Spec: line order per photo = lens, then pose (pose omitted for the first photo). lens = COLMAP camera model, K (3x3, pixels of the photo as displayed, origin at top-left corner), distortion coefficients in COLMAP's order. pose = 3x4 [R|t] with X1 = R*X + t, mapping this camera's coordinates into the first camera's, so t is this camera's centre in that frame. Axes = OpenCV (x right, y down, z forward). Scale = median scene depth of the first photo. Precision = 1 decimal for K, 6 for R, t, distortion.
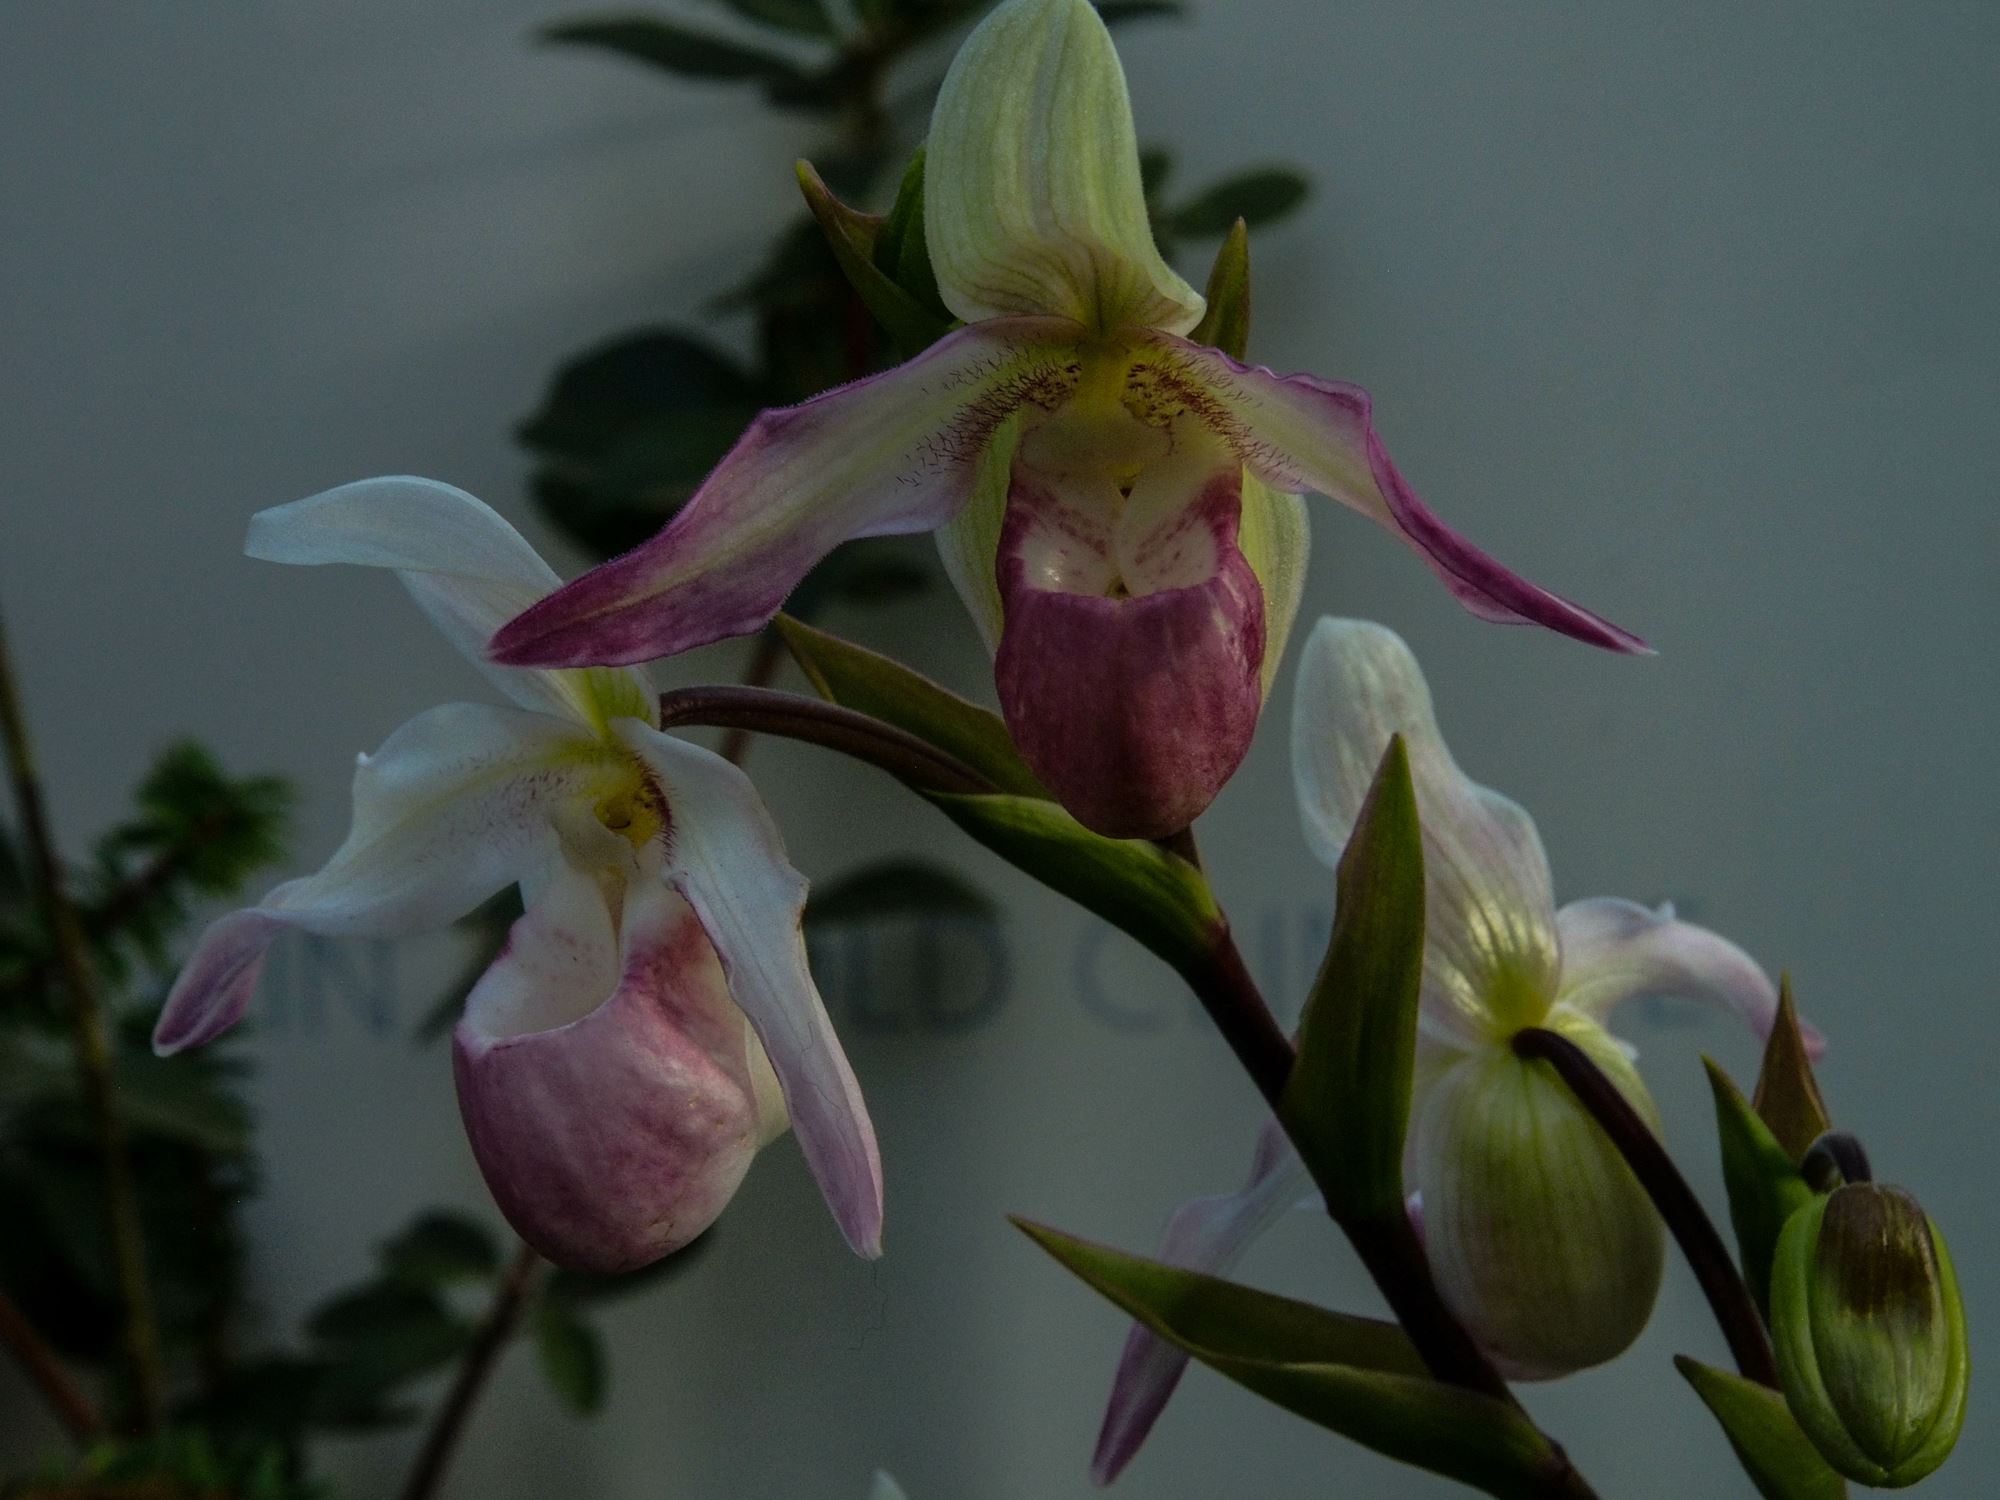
lens RADIAL K [[5027.7, 0, 999.5], [0, 5027.7, 829.2], [0, 0, 1]] dist [0.109695, 0.001466]
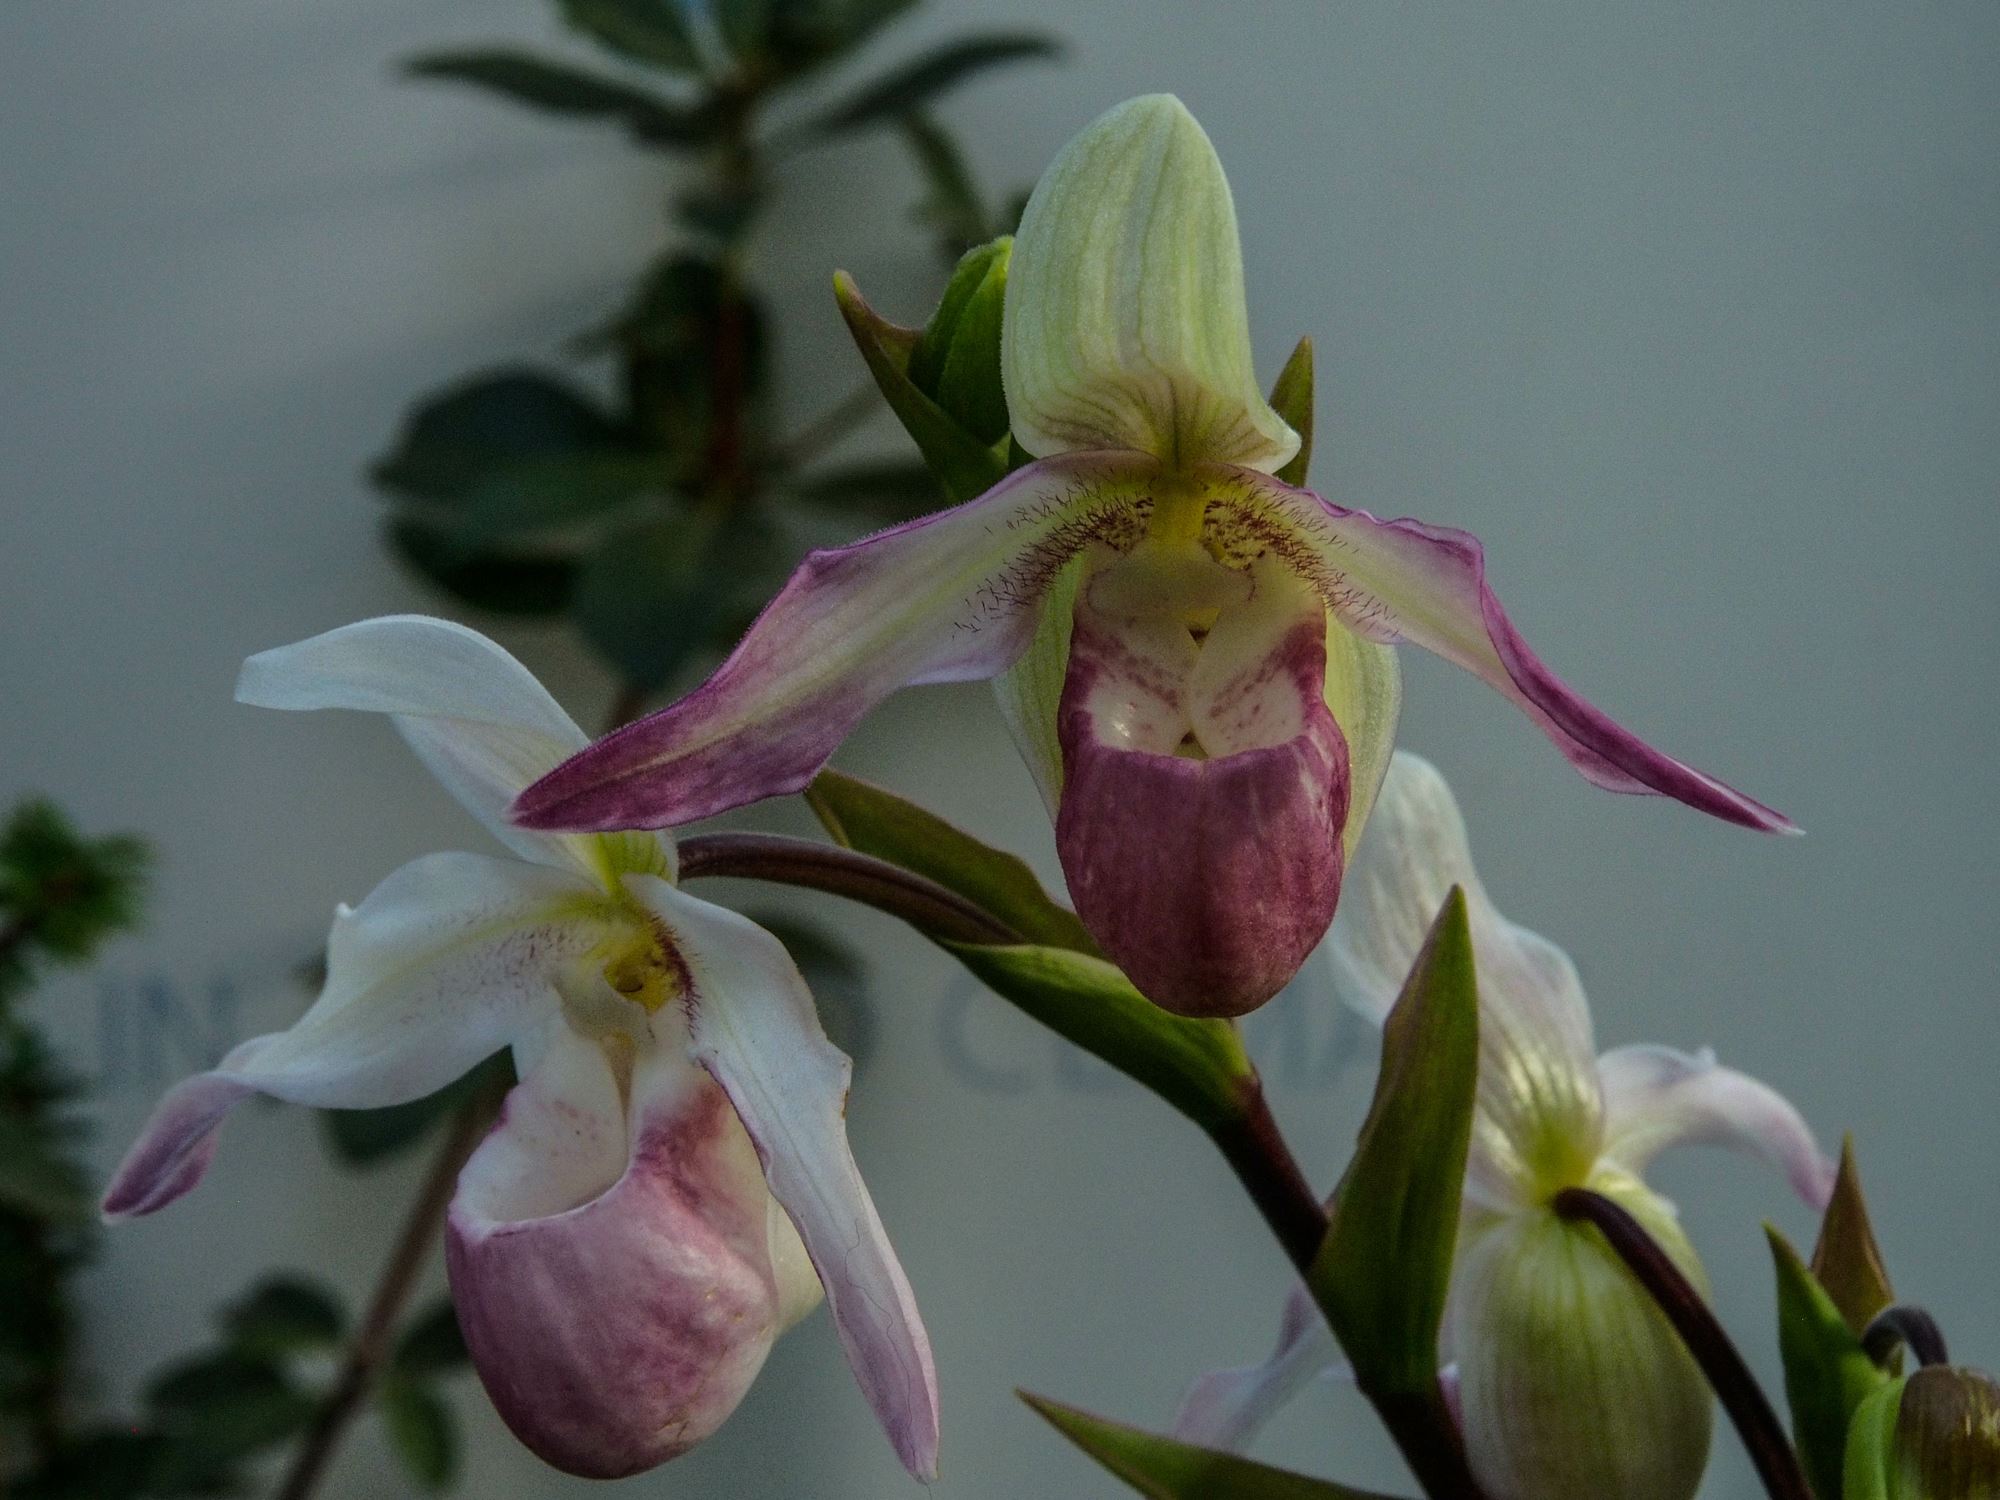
lens RADIAL K [[4992.7, 0, 1000.0], [0, 4992.7, 750.0], [0, 0, 1]] dist [0.079841, 0.902974]
pose [[0.998908, 0.006872, 0.046215, -0.051162], [-0.006179, 0.999867, -0.015120, -0.031344], [-0.046312, 0.014818, 0.998817, 0.086622]]
